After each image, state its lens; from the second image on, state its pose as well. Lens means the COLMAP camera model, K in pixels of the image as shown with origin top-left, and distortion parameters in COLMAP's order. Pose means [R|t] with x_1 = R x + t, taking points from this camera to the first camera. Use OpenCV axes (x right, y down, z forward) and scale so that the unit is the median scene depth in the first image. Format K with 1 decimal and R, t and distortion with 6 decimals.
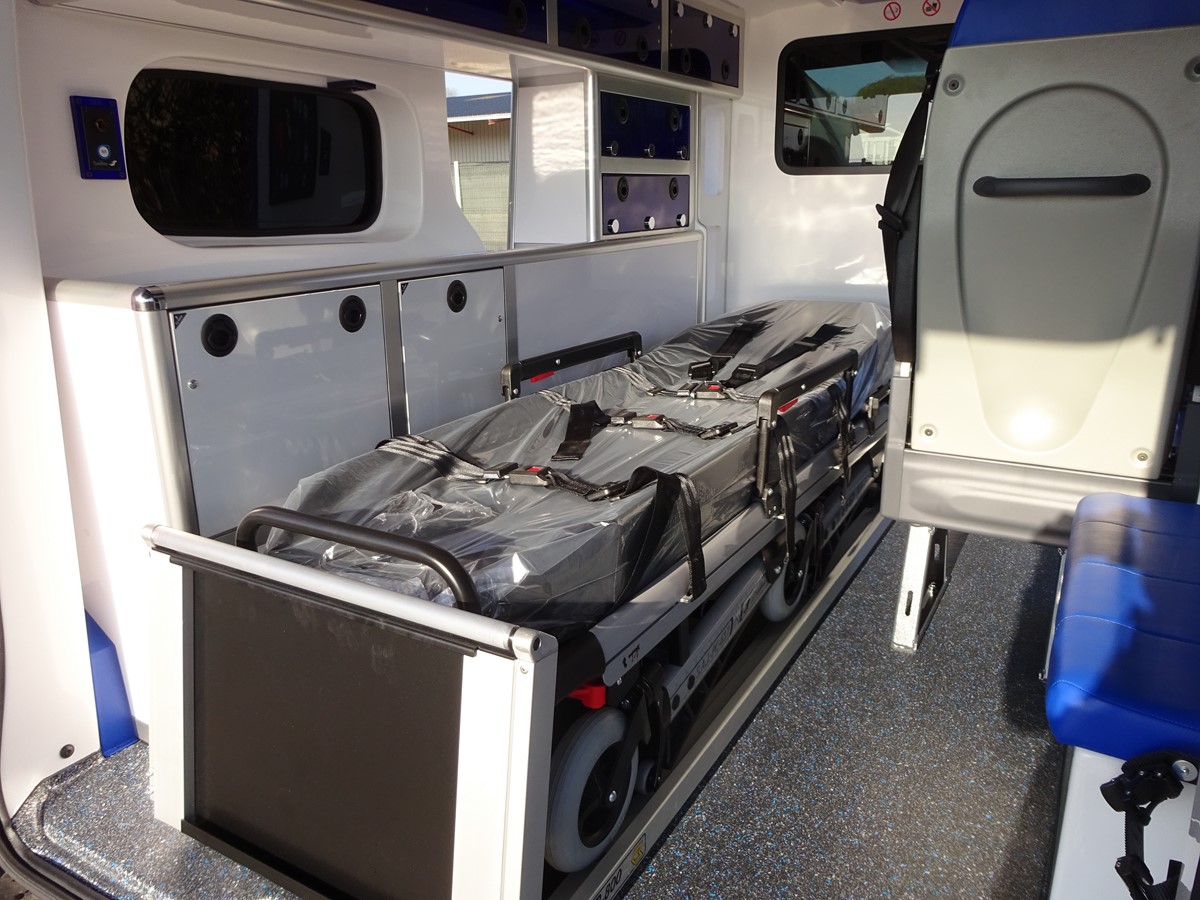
lens RADIAL K [[876.4, 0, 600.0], [0, 876.4, 450.0], [0, 0, 1]] dist [-0.006784, -0.001462]
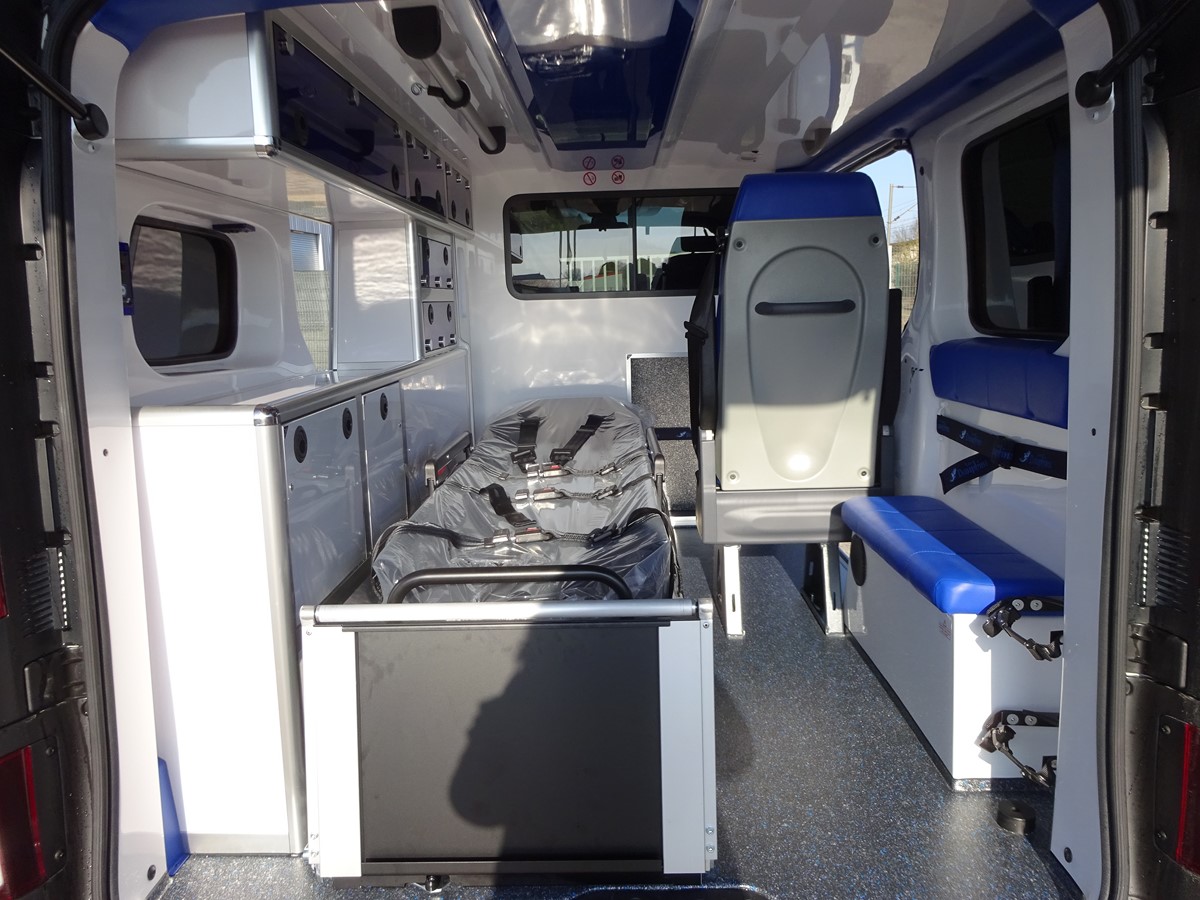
lens RADIAL K [[866.2, 0, 600.0], [0, 866.2, 450.0], [0, 0, 1]] dist [-0.000341, 0.000360]
pose [[0.876905, -0.093562, 0.471469, -0.368191], [0.153210, 0.984117, -0.089666, 0.023507], [-0.455592, 0.150863, 0.877312, -0.109275]]
